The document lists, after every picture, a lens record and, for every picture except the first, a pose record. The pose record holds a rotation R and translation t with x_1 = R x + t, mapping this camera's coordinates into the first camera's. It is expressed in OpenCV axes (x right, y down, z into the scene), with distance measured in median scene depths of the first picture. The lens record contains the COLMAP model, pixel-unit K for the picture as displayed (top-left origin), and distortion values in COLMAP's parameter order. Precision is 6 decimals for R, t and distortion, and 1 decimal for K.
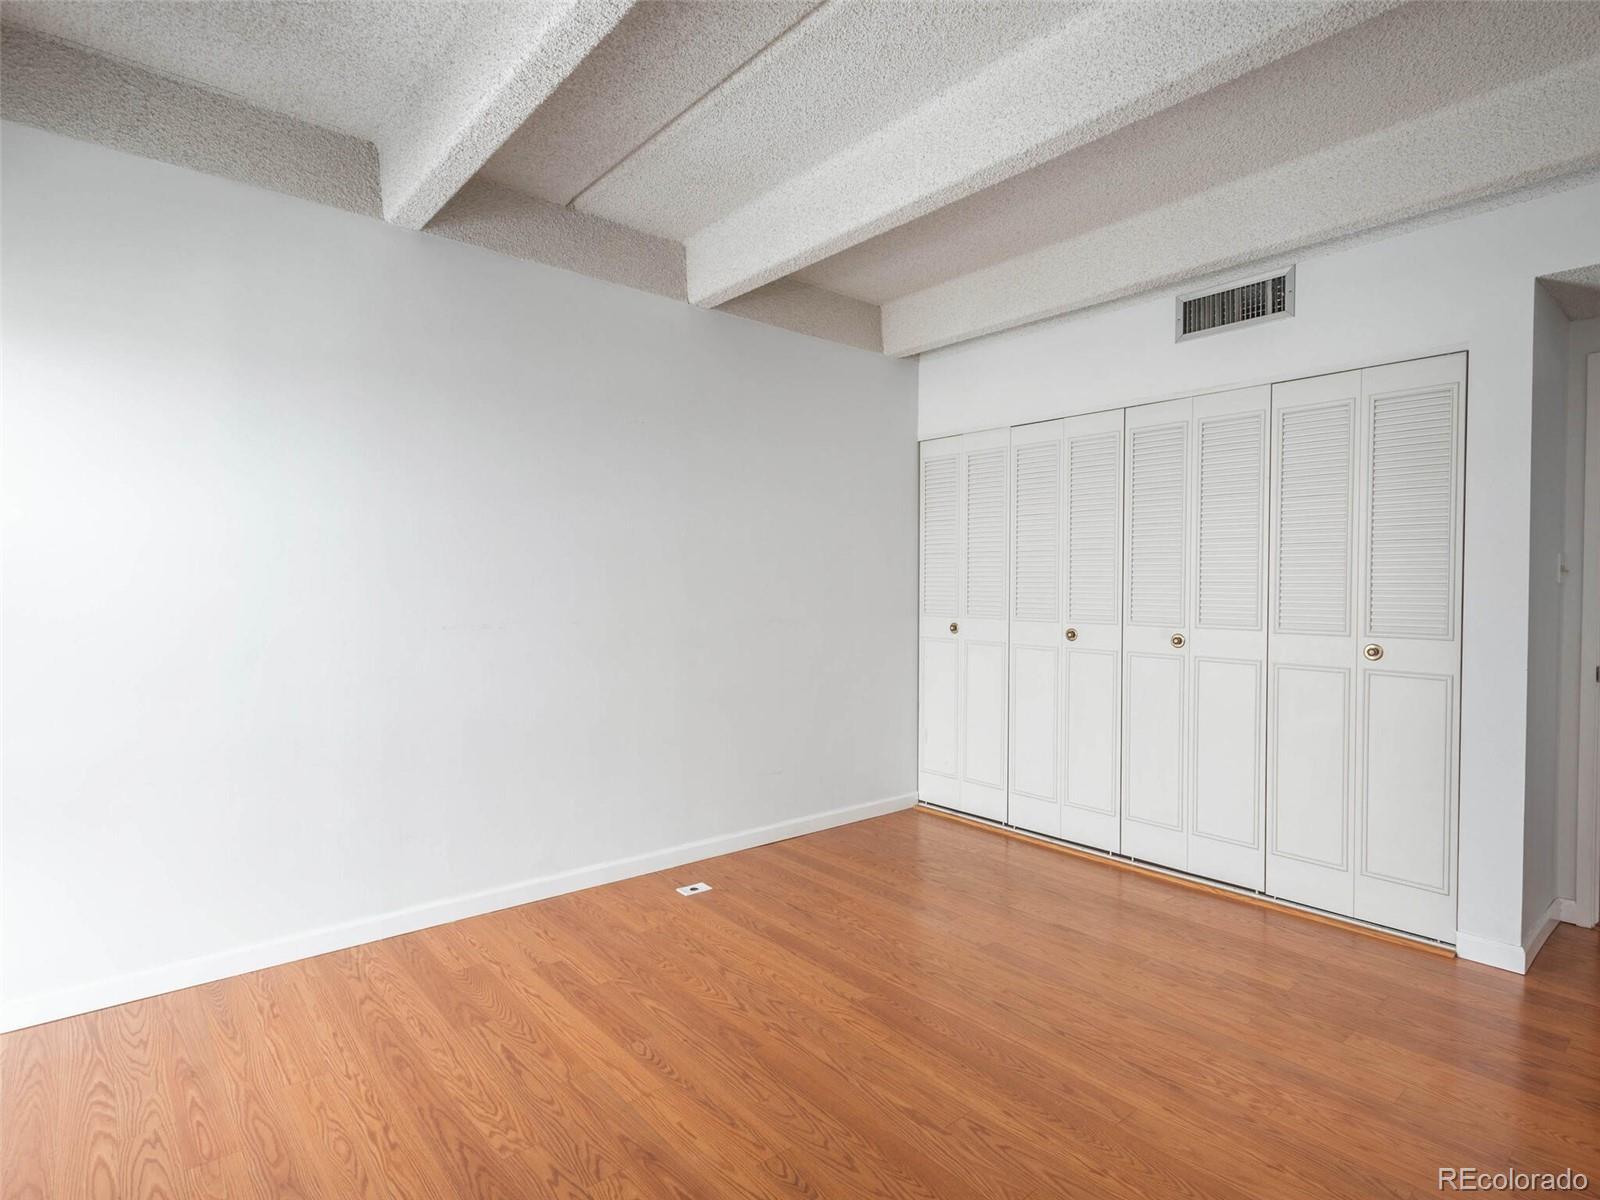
lens RADIAL K [[835.1, 0, 799.9], [0, 835.1, 599.9], [0, 0, 1]] dist [0.021850, -0.007430]
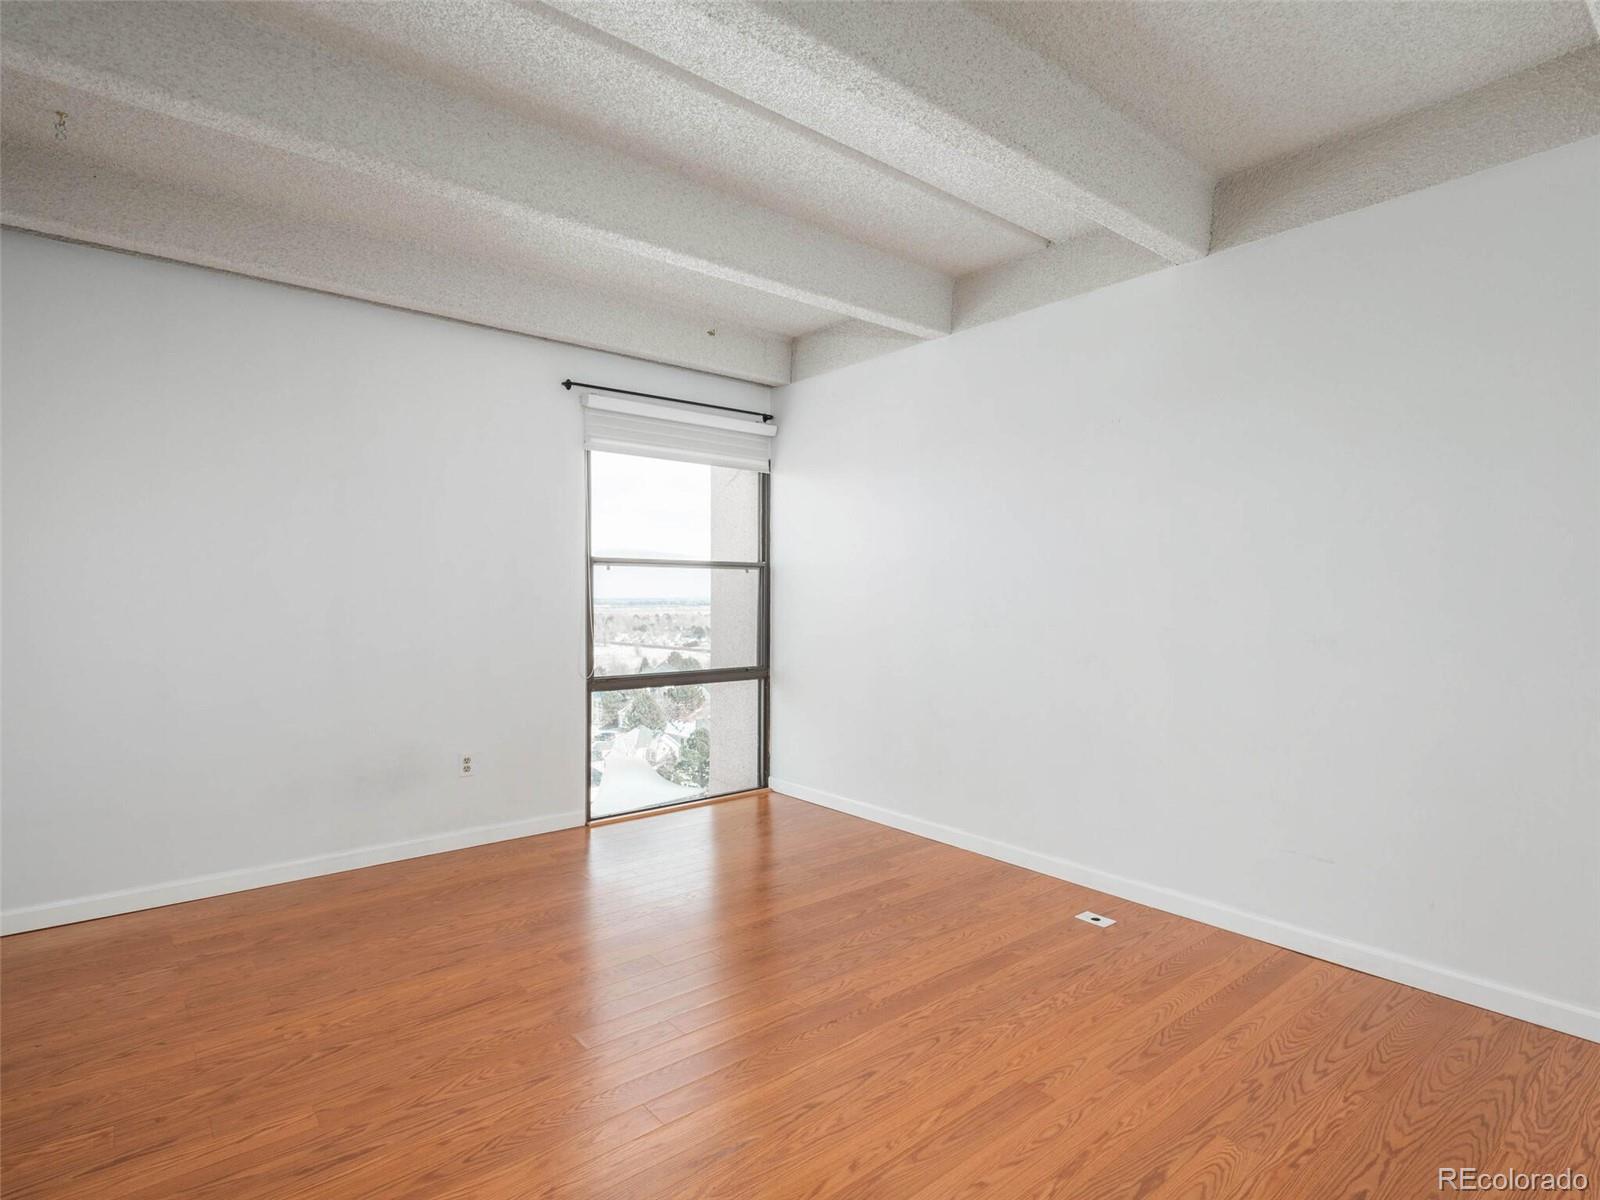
lens RADIAL K [[835.1, 0, 800.1], [0, 835.1, 598.6], [0, 0, 1]] dist [0.021850, -0.007430]
pose [[-0.024399, -0.002128, -0.999700, 0.806105], [-0.013319, 0.999910, -0.001804, -0.001870], [0.999614, 0.013271, -0.024426, 0.691386]]
